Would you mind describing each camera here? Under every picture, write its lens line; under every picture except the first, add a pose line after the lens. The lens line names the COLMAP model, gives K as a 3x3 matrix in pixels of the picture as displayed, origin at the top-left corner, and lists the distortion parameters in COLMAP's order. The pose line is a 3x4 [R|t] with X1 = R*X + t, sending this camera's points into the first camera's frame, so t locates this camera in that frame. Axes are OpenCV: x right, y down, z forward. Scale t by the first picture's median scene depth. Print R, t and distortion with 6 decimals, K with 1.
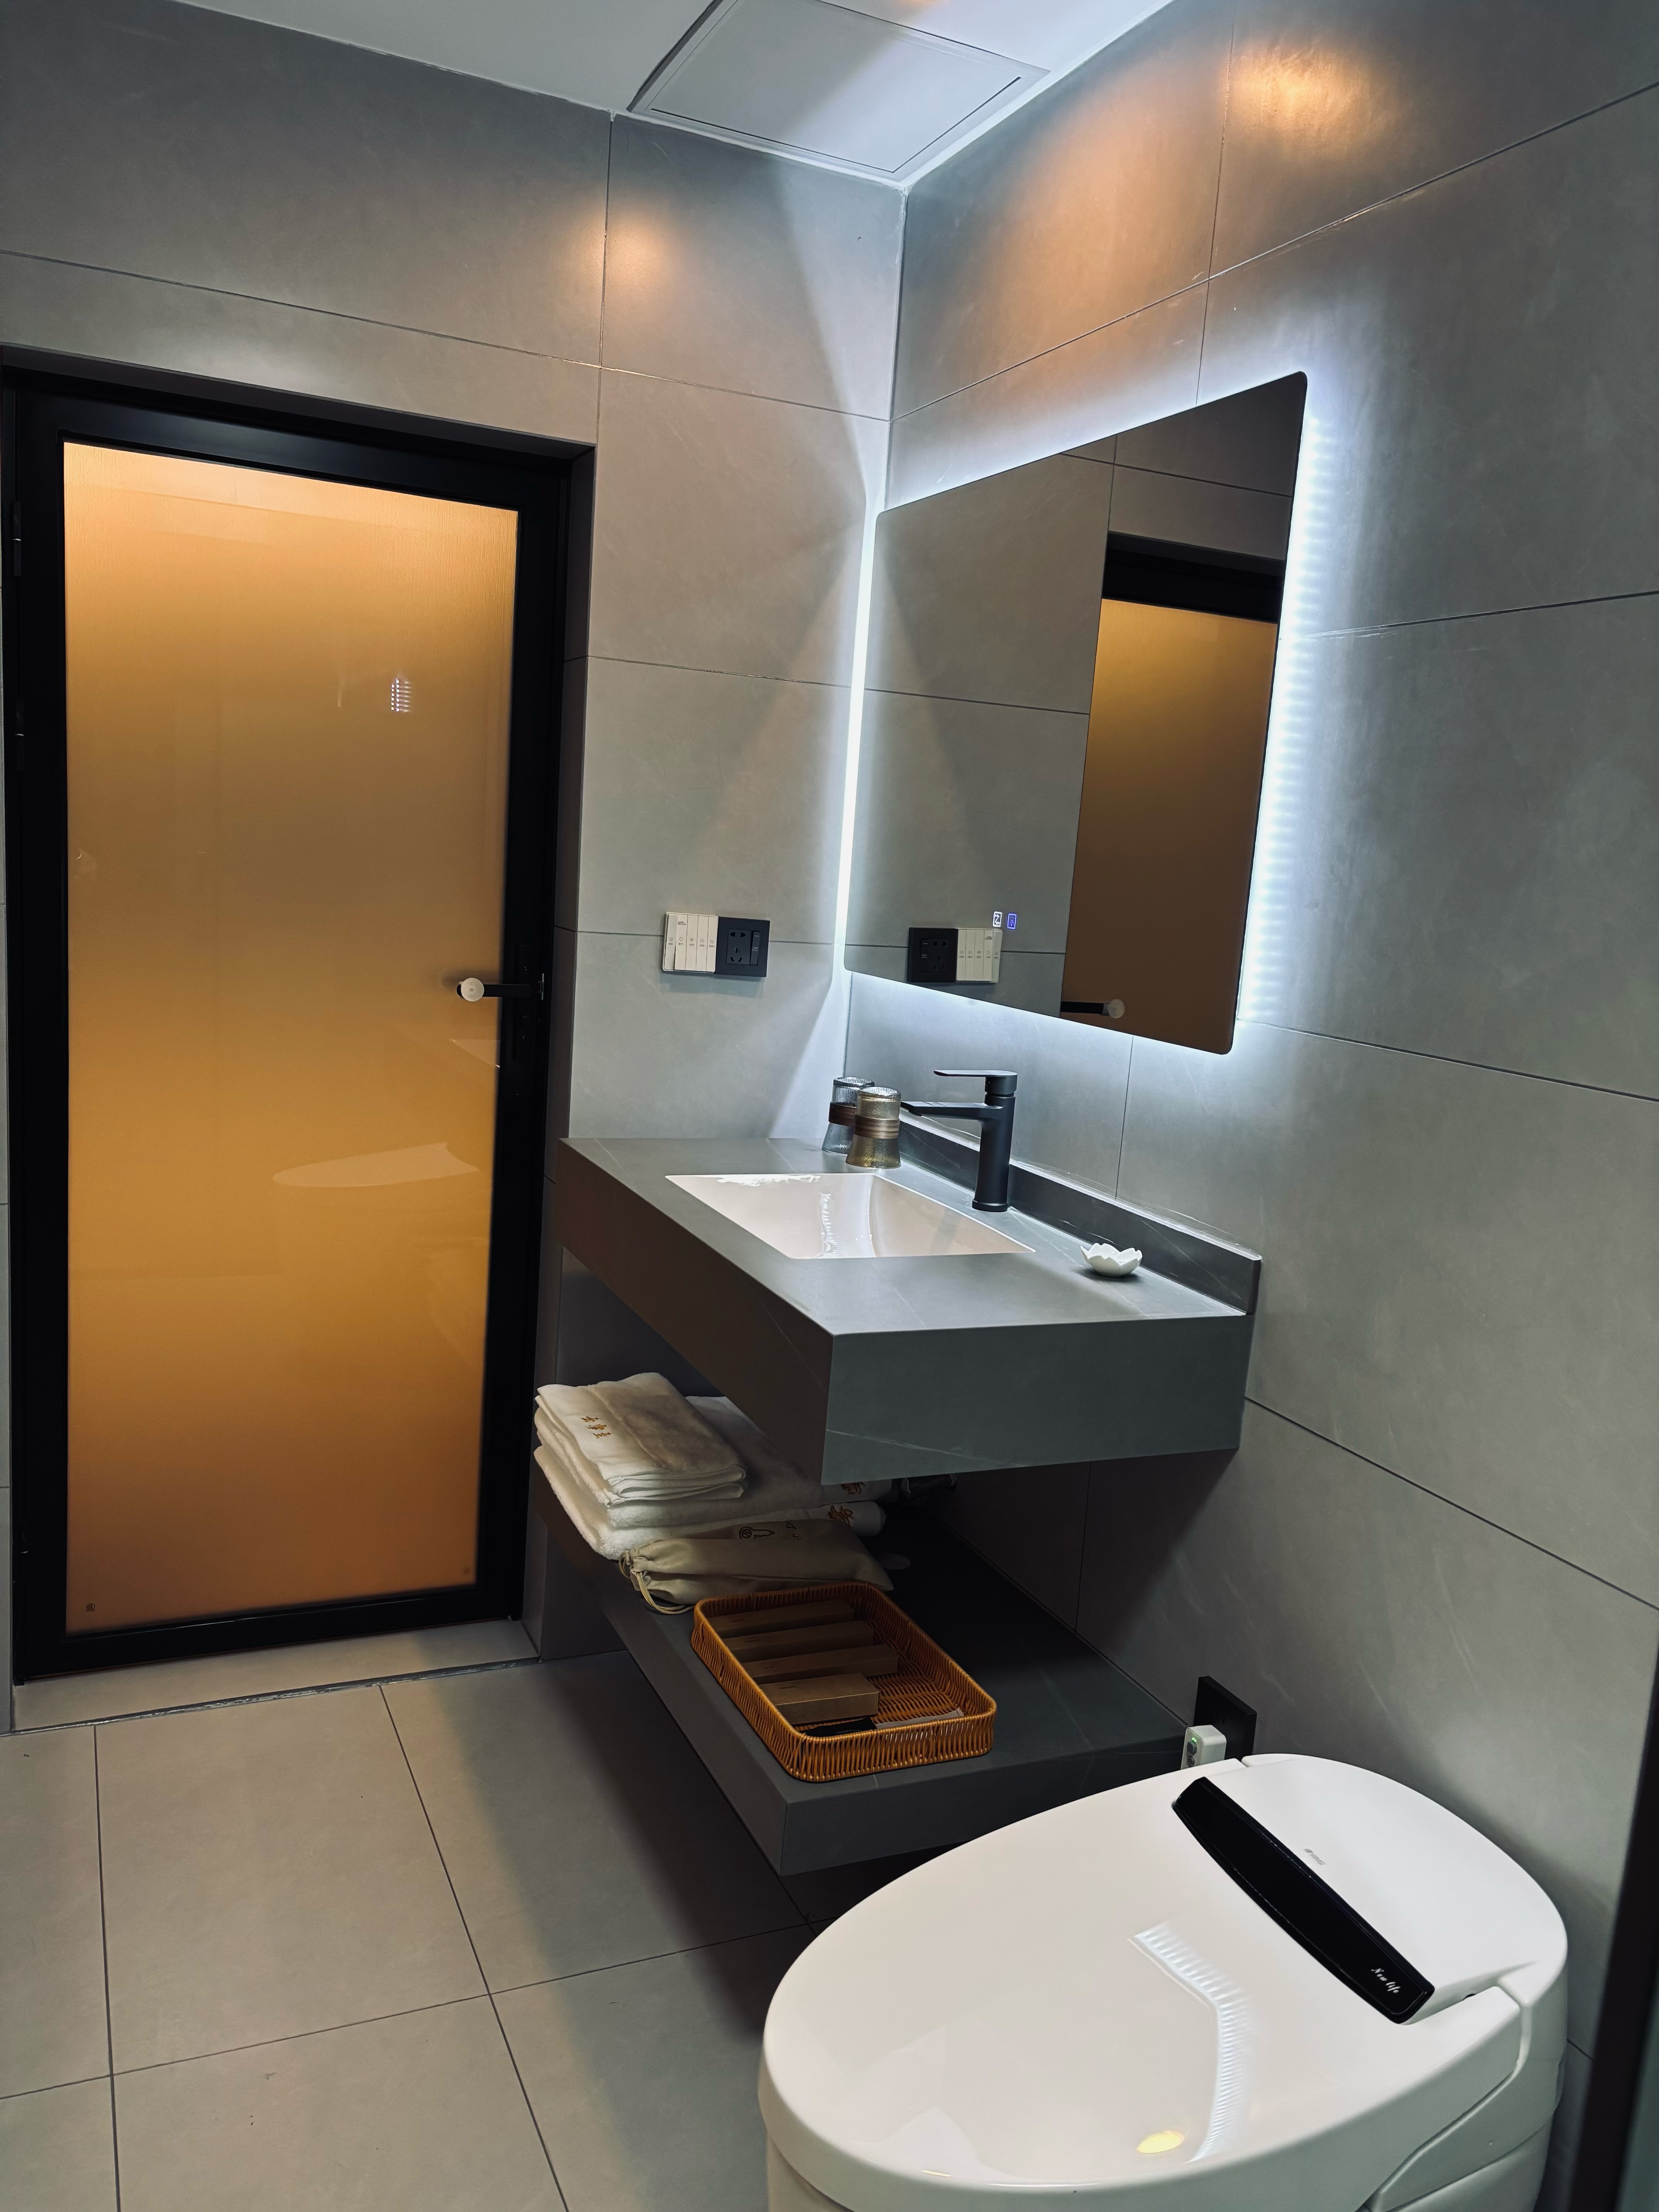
lens RADIAL K [[1697.0, 0, 823.8], [0, 1697.0, 1097.7], [0, 0, 1]] dist [0.024715, -0.011173]
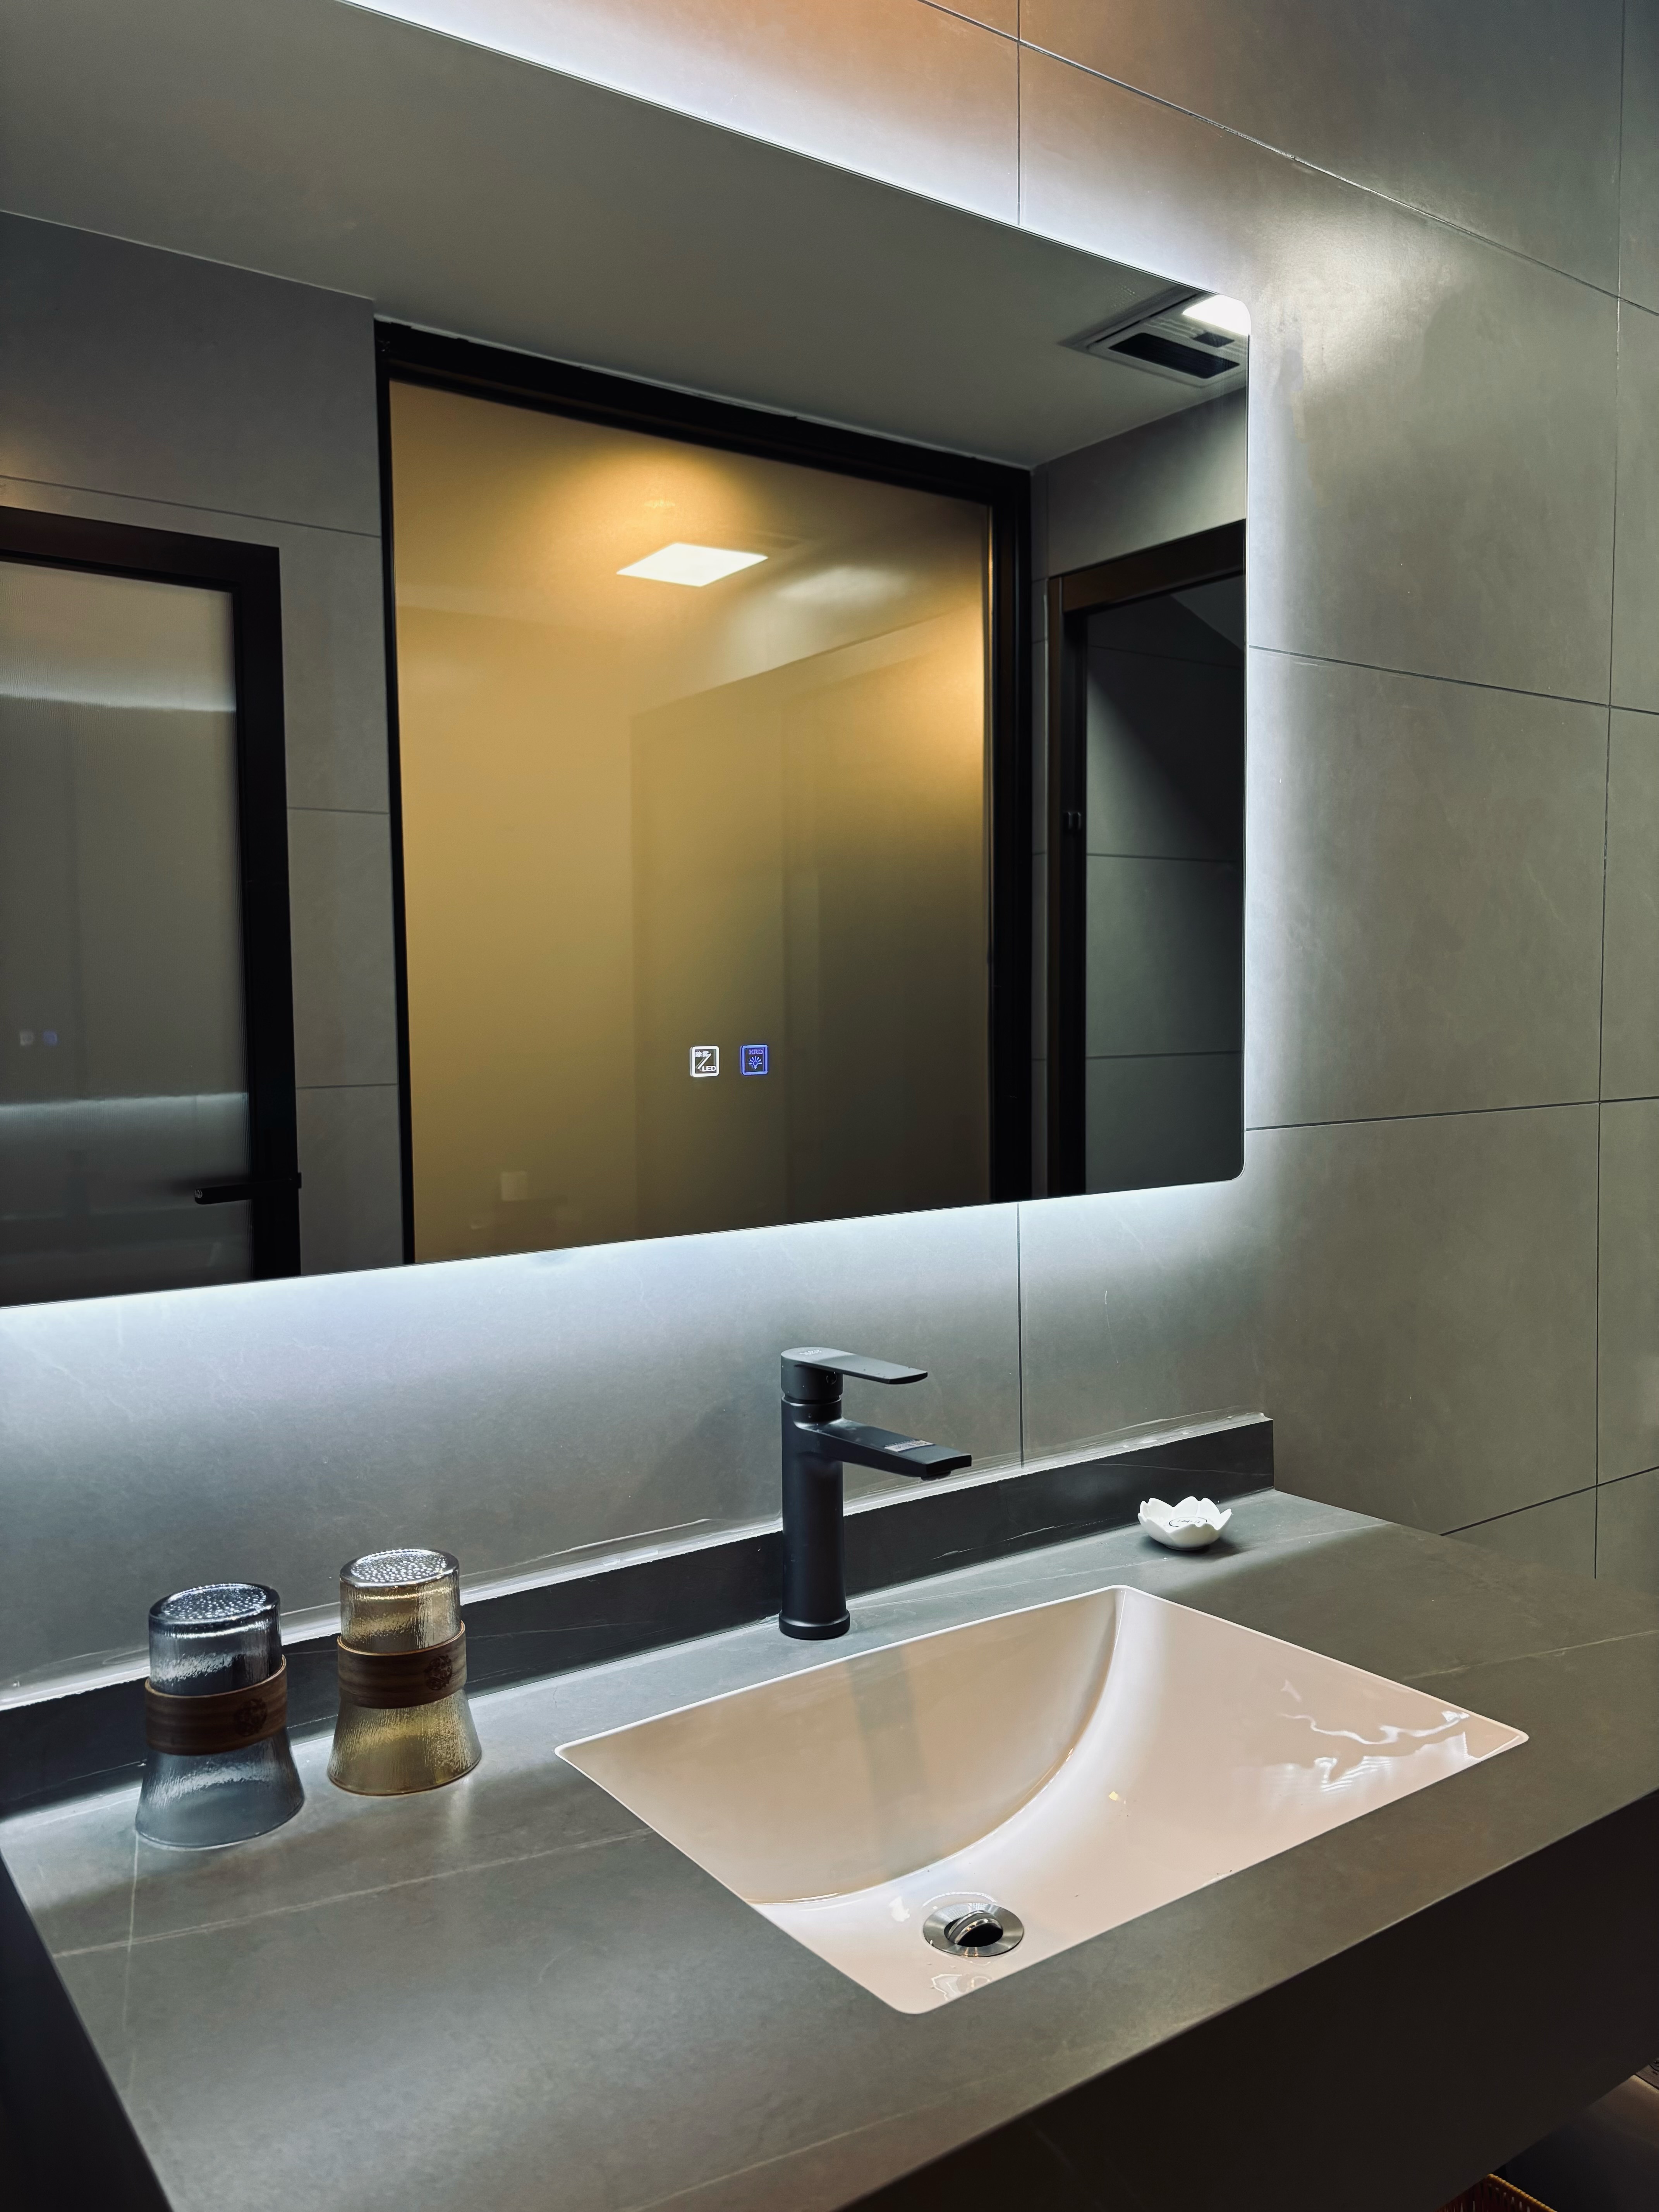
lens RADIAL K [[1697.0, 0, 831.4], [0, 1697.0, 1100.4], [0, 0, 1]] dist [0.024715, -0.011173]
pose [[-0.186685, -0.137535, 0.972745, -0.429547], [0.140758, 0.976192, 0.165036, -0.194626], [-0.972284, 0.167731, -0.162882, 1.189887]]
